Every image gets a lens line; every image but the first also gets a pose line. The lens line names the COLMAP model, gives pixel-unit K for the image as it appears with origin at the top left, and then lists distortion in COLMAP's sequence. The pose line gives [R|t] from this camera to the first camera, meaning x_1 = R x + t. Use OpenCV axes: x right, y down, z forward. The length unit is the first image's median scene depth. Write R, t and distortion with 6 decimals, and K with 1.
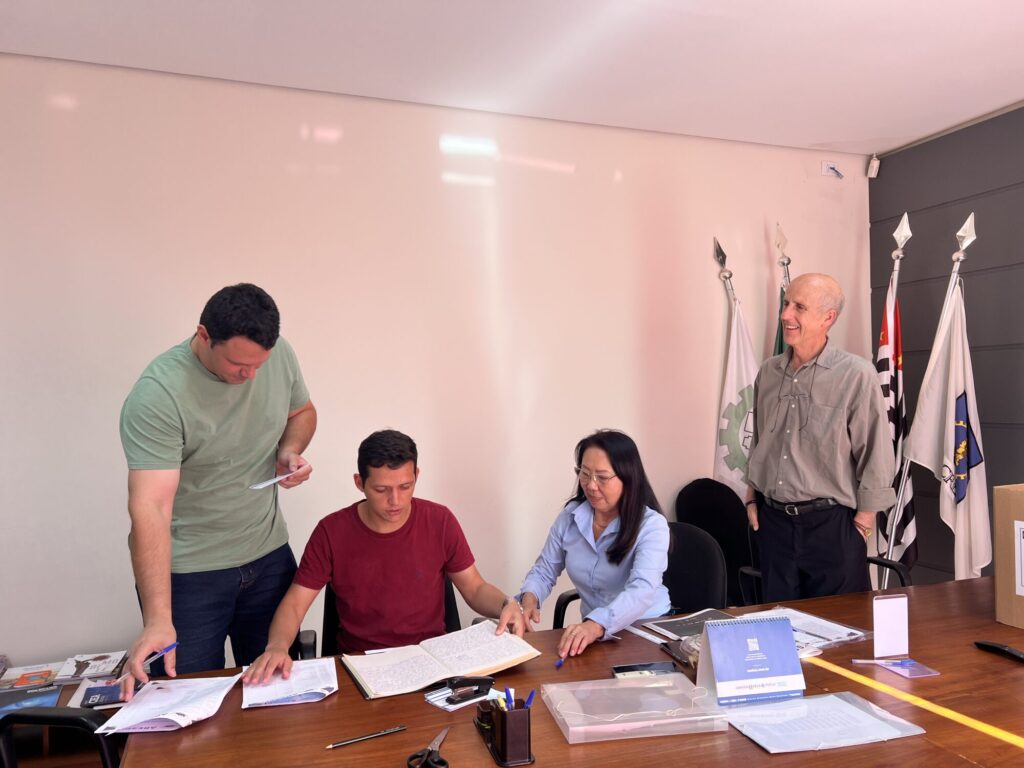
lens RADIAL K [[697.1, 0, 538.3], [0, 697.1, 388.2], [0, 0, 1]] dist [0.000603, 0.005804]
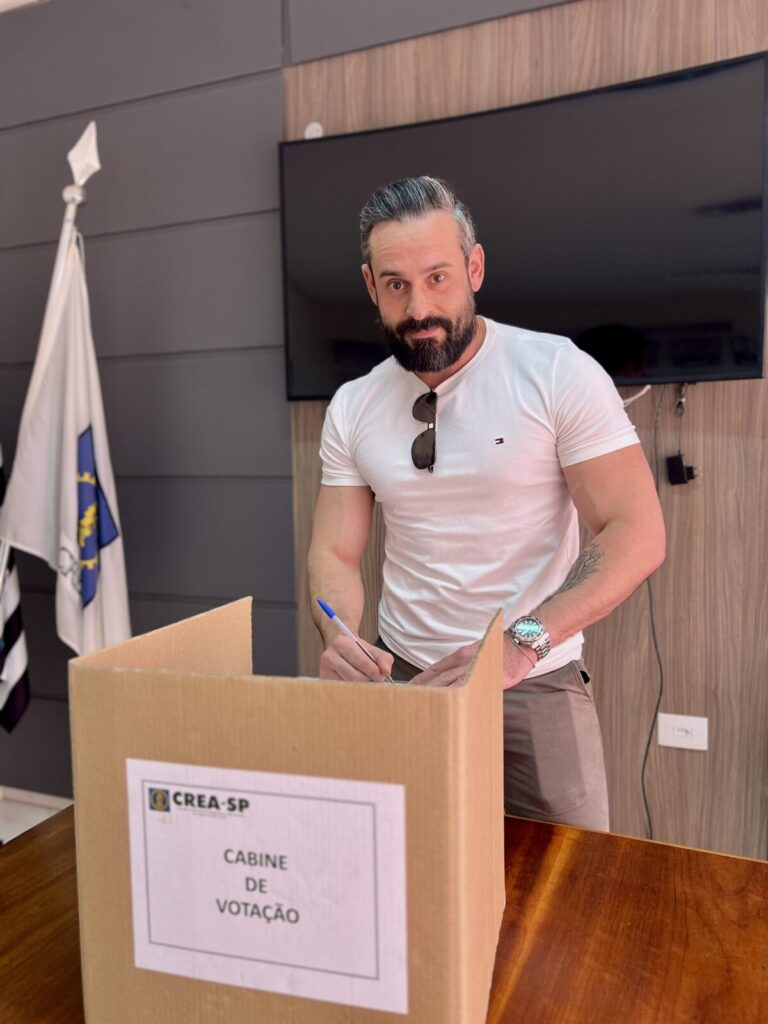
lens RADIAL K [[758.1, 0, 382.4], [0, 758.1, 519.1], [0, 0, 1]] dist [0.036387, -0.044214]
pose [[0.649683, -0.067060, 0.757242, 0.259370], [-0.005928, 0.995624, 0.093257, 0.022255], [-0.760182, -0.065077, 0.646443, 0.358973]]
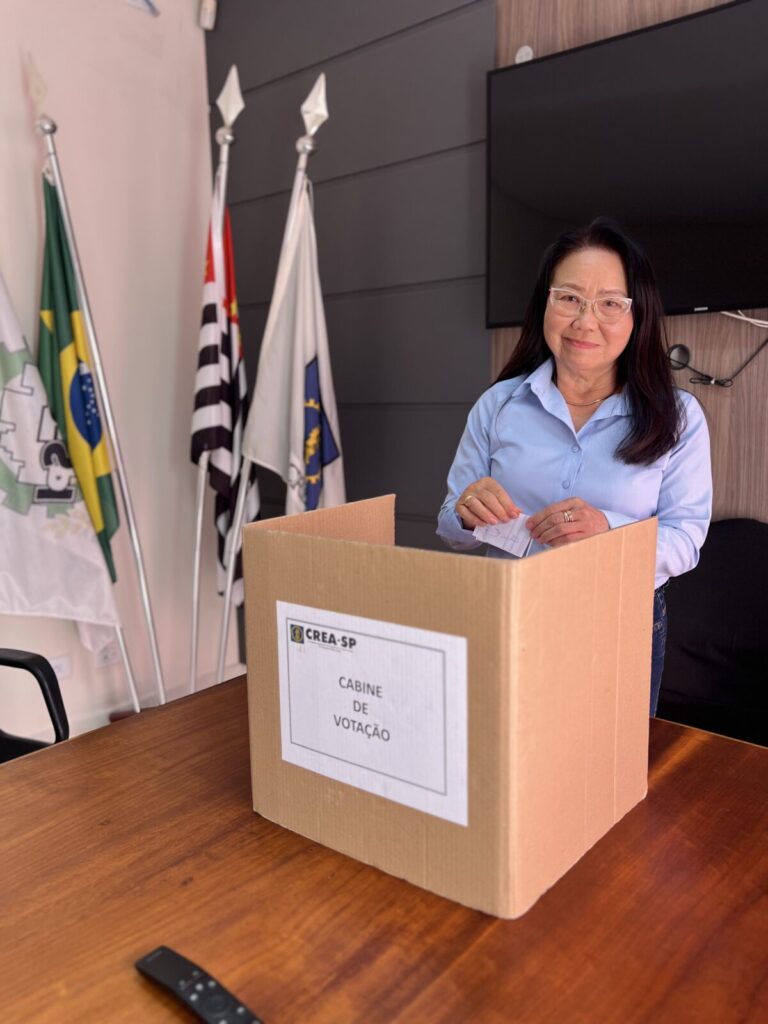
lens RADIAL K [[758.1, 0, 390.1], [0, 758.1, 508.3], [0, 0, 1]] dist [0.036387, -0.044214]
pose [[0.850983, -0.084529, 0.518347, 0.265658], [-0.001477, 0.986574, 0.163308, 0.029783], [-0.525192, -0.139738, 0.839433, 0.304610]]
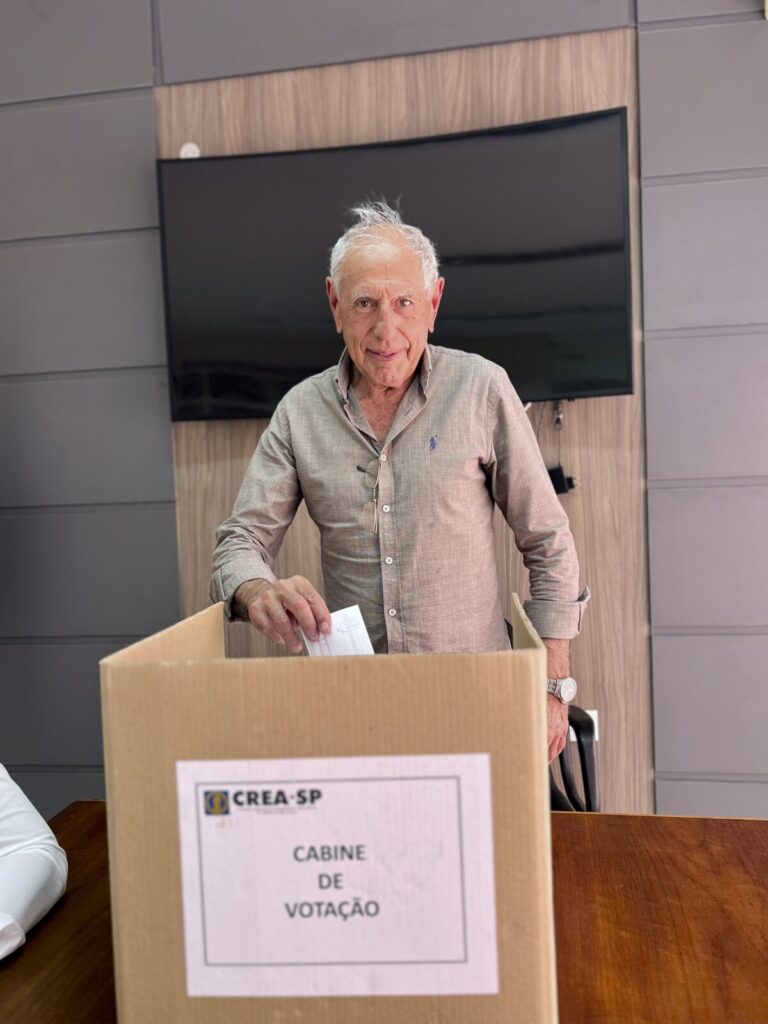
lens RADIAL K [[758.1, 0, 401.0], [0, 758.1, 514.0], [0, 0, 1]] dist [0.036387, -0.044214]
pose [[0.440239, -0.045632, 0.896720, 0.227229], [0.025212, 0.998942, 0.038456, 0.037127], [-0.897527, 0.005679, 0.440924, 0.403263]]
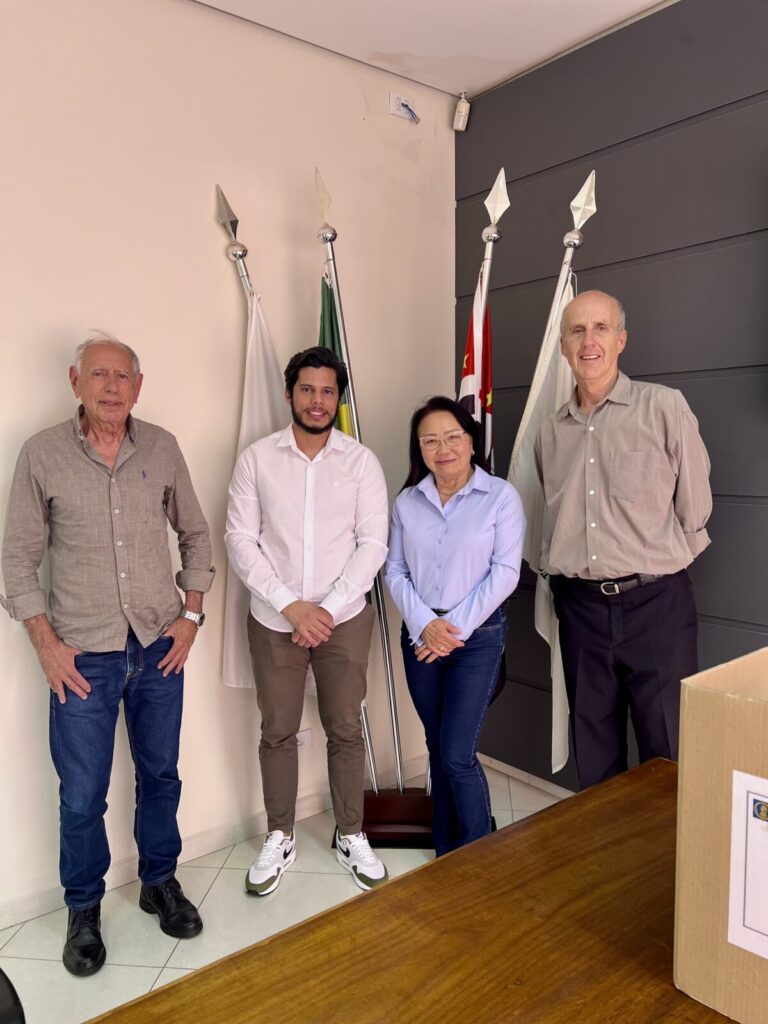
lens RADIAL K [[758.1, 0, 400.8], [0, 758.1, 520.0], [0, 0, 1]] dist [0.036387, -0.044214]
pose [[0.935763, -0.029105, 0.351427, 0.187628], [-0.007215, 0.994799, 0.101600, 0.002358], [-0.352557, -0.097609, 0.930686, 0.356420]]
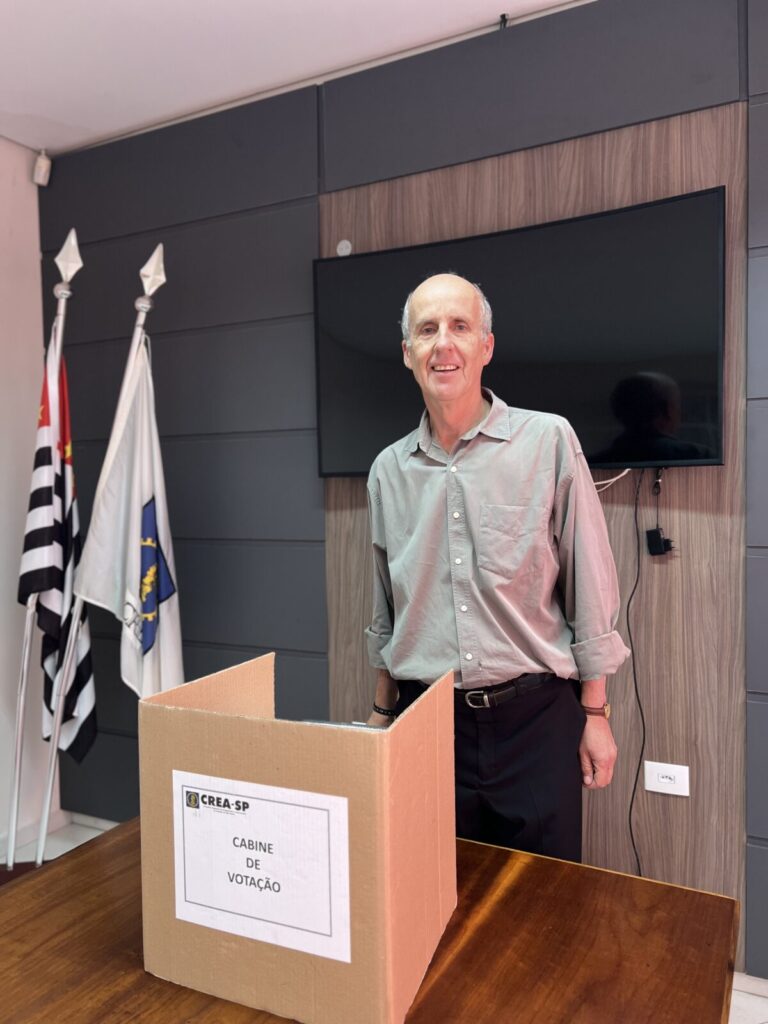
lens RADIAL K [[758.1, 0, 371.8], [0, 758.1, 520.6], [0, 0, 1]] dist [0.036387, -0.044214]
pose [[0.712966, -0.025459, 0.700736, 0.218894], [-0.003502, 0.999199, 0.039867, -0.002945], [-0.701190, -0.030878, 0.712306, 0.280282]]
